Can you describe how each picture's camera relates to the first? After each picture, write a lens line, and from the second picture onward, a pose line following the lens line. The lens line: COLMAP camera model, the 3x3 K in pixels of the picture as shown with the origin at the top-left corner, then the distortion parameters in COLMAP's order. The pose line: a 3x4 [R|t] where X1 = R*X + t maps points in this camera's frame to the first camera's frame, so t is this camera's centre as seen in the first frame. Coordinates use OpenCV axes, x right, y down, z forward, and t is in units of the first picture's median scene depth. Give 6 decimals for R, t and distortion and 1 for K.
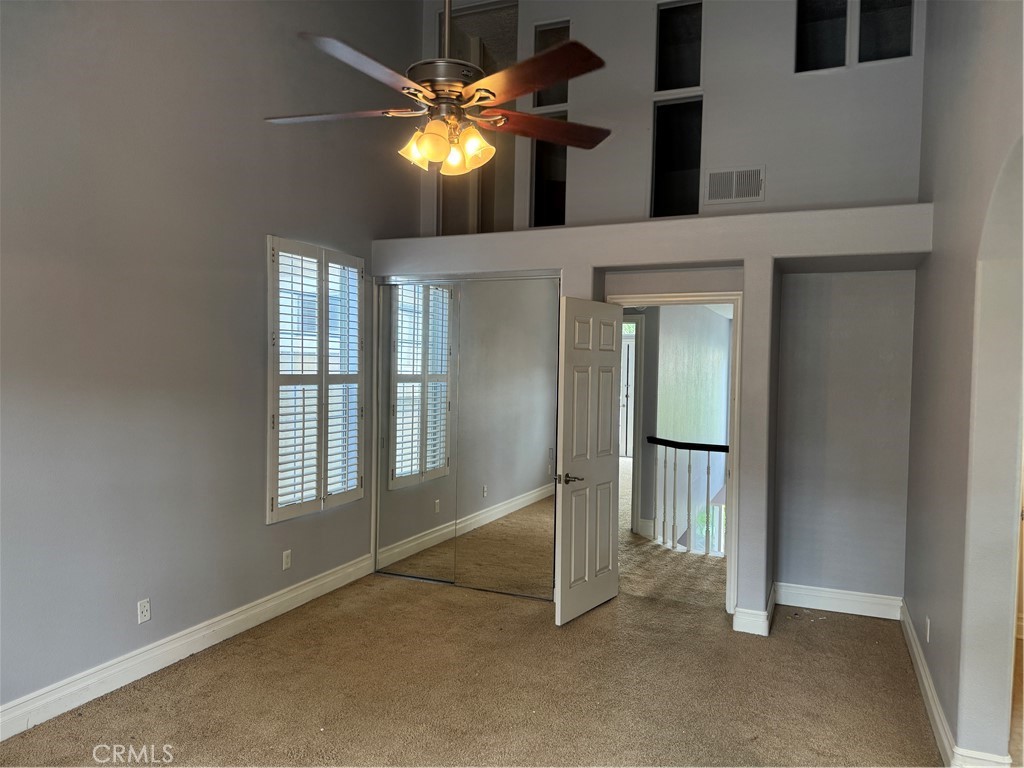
lens RADIAL K [[717.2, 0, 512.0], [0, 717.2, 384.0], [0, 0, 1]] dist [0.092458, -0.137042]
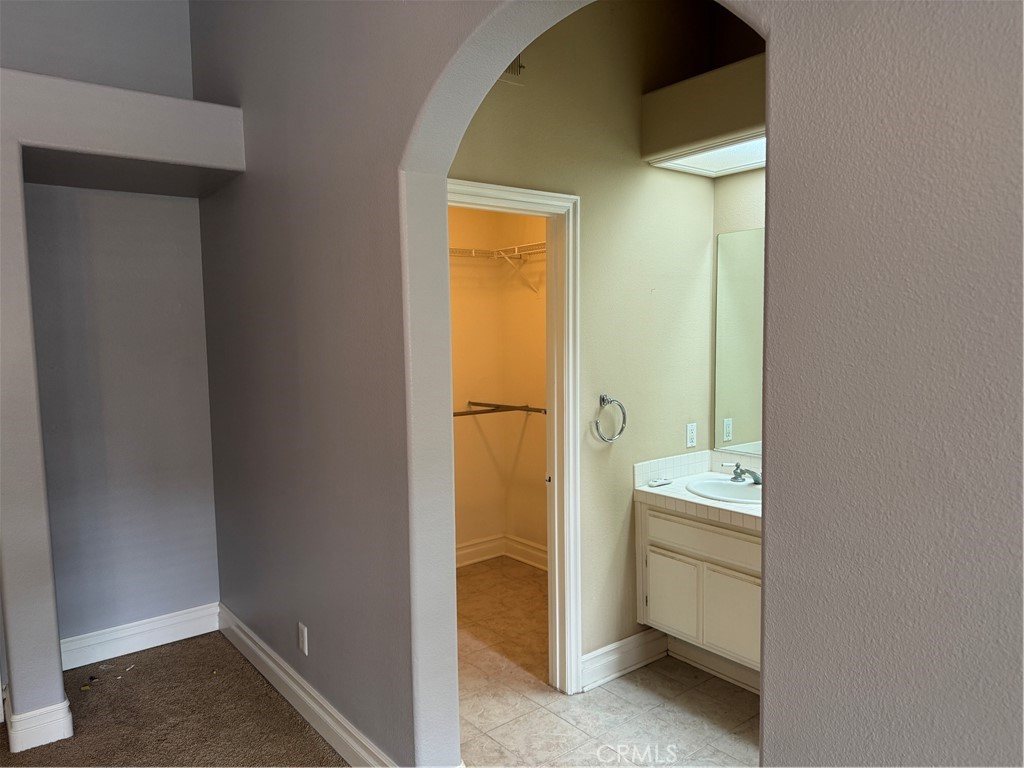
lens RADIAL K [[726.1, 0, 509.4], [0, 726.1, 388.6], [0, 0, 1]] dist [0.047545, -0.054037]
pose [[0.481608, -0.098989, 0.870778, -0.002289], [0.051746, 0.995079, 0.084500, 0.001141], [-0.874858, 0.004364, 0.484360, 0.321313]]
